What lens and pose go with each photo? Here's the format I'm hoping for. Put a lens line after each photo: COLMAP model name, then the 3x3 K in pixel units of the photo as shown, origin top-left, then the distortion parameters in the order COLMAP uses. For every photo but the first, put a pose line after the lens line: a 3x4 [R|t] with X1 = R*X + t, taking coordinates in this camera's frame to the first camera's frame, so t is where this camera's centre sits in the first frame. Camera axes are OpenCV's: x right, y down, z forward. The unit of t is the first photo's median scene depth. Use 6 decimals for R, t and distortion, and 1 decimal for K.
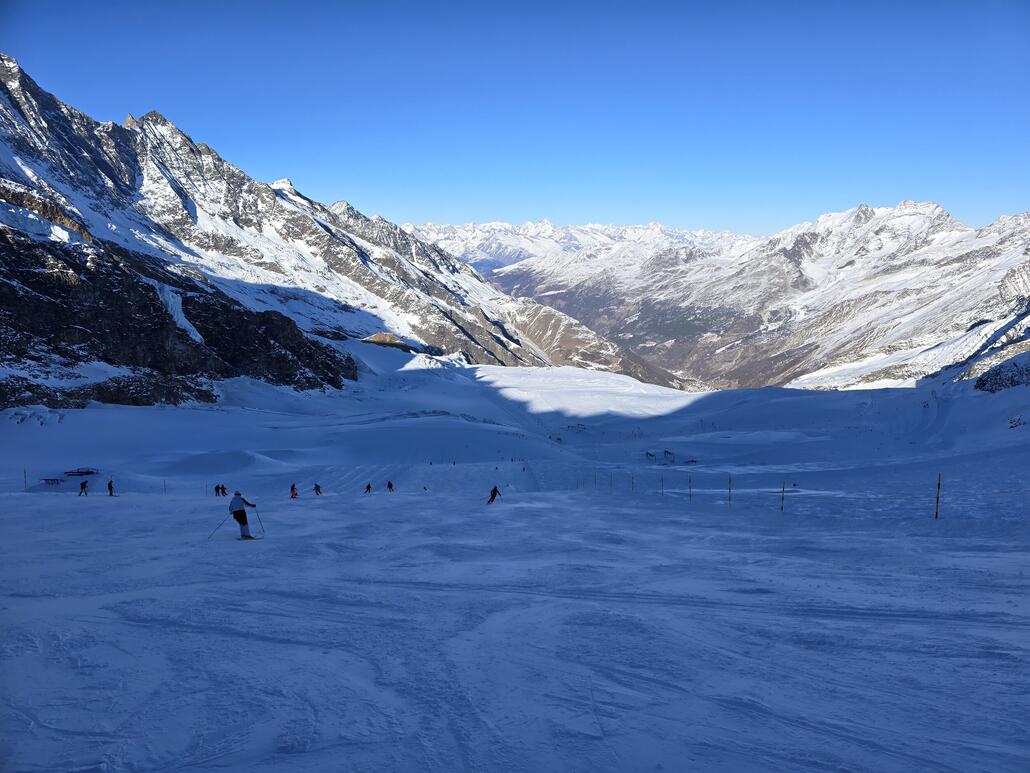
lens RADIAL K [[721.9, 0, 518.5], [0, 721.9, 391.2], [0, 0, 1]] dist [0.083160, -0.077710]
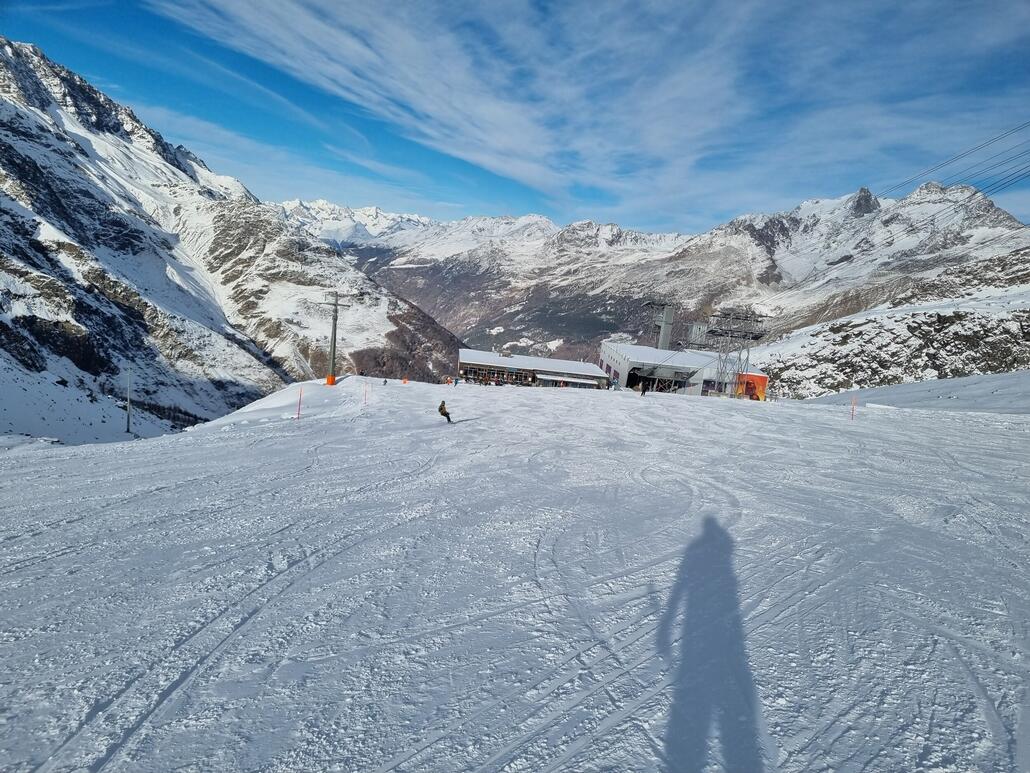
lens RADIAL K [[797.1, 0, 515.0], [0, 797.1, 386.5], [0, 0, 1]] dist [0.025892, -0.001801]
pose [[0.992062, 0.102725, 0.072529, 0.119704], [-0.098430, 0.993303, -0.060508, 0.010811], [-0.078259, 0.052889, 0.995529, 0.318893]]
